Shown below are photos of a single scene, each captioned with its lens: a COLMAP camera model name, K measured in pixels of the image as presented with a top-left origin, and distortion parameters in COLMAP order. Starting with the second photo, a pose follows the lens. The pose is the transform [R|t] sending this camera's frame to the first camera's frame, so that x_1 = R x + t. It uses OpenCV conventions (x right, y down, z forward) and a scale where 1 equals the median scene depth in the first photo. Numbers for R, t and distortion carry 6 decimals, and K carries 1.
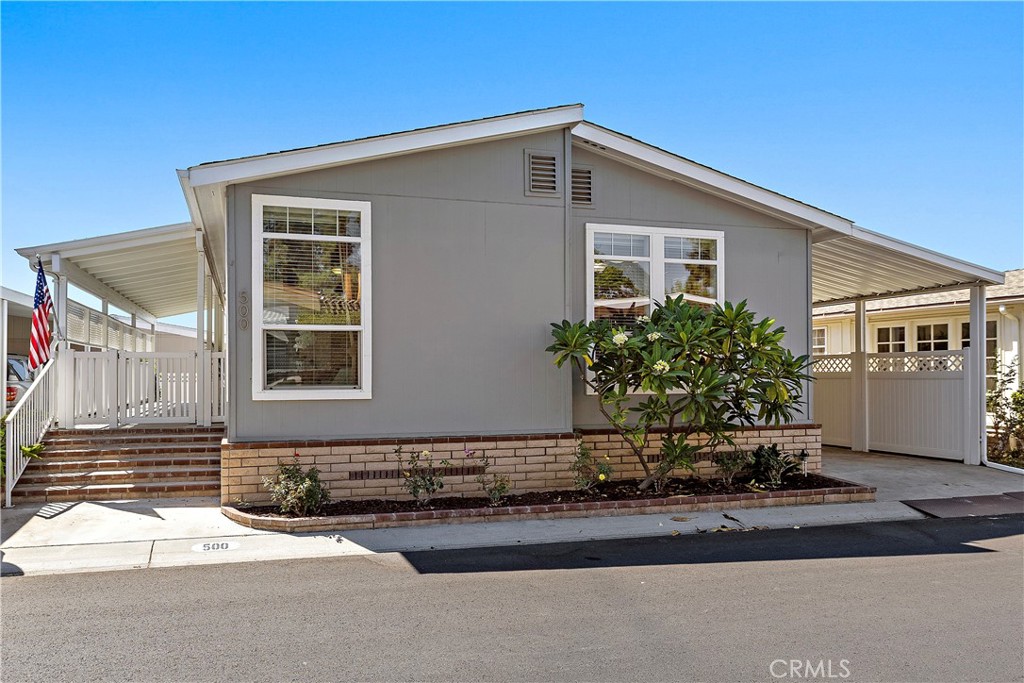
lens RADIAL K [[727.7, 0, 466.6], [0, 727.7, 363.5], [0, 0, 1]] dist [0.001733, -0.001570]
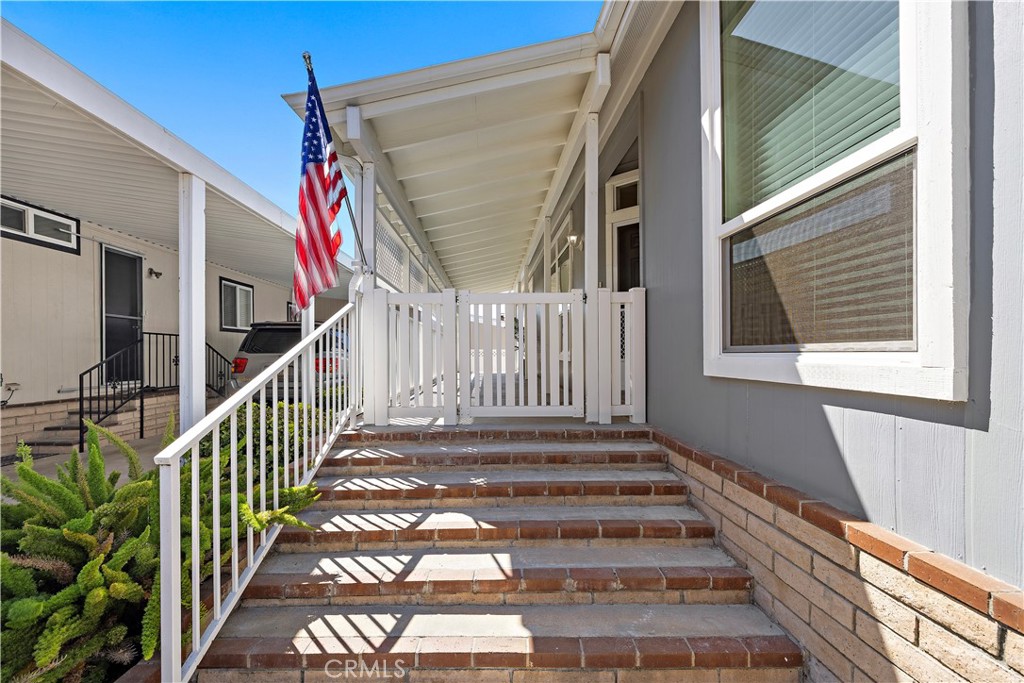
lens RADIAL K [[433.3, 0, 518.7], [0, 433.3, 357.8], [0, 0, 1]] dist [0.000775, 0.000633]
pose [[0.975167, 0.001568, -0.221467, -0.395805], [0.003129, 0.999778, 0.020853, 0.032137], [0.221450, -0.021028, 0.974945, 0.752328]]
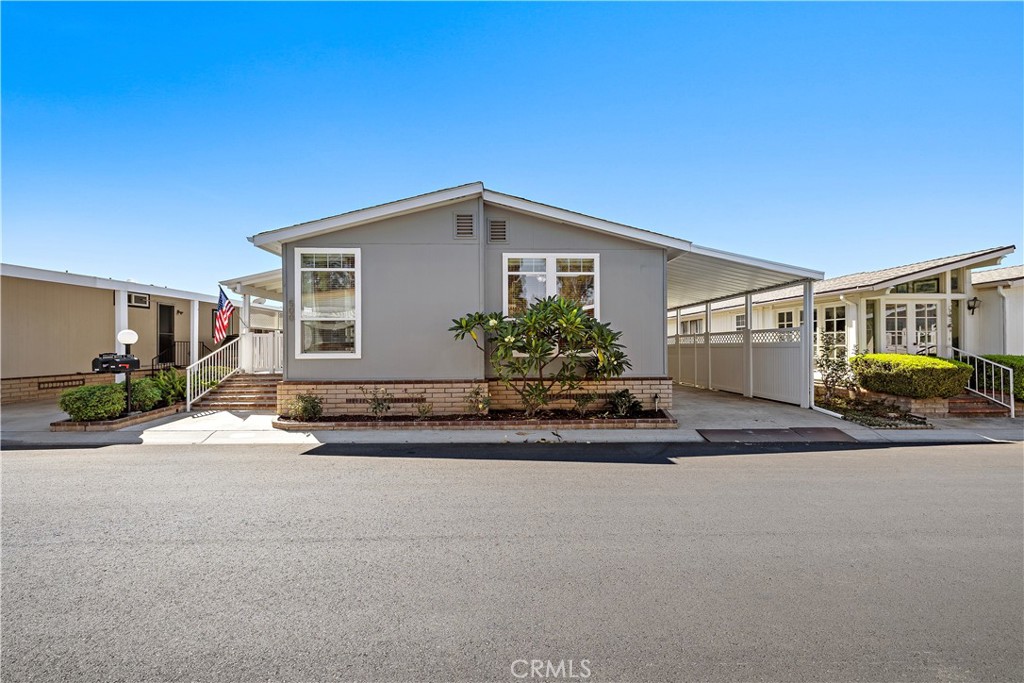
lens RADIAL K [[433.3, 0, 516.6], [0, 433.3, 342.4], [0, 0, 1]] dist [0.000775, 0.000633]
pose [[0.970026, -0.003847, -0.242970, 0.464089], [0.005119, 0.999976, 0.004605, 0.005643], [0.242946, -0.005710, 0.970023, 0.058436]]
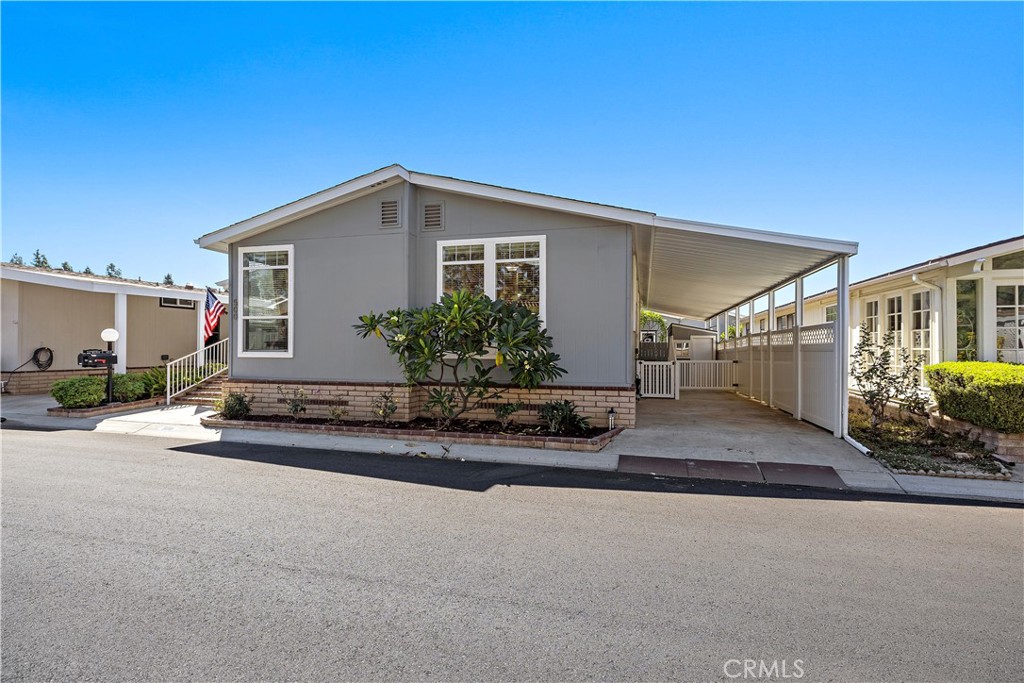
lens RADIAL K [[501.6, 0, 514.8], [0, 501.6, 340.0], [0, 0, 1]] dist [0.000000, -0.001281]
pose [[0.853022, -0.001227, -0.521874, 0.882419], [0.000916, 0.999999, -0.000854, 0.007526], [0.521874, 0.000250, 0.853022, 0.239164]]
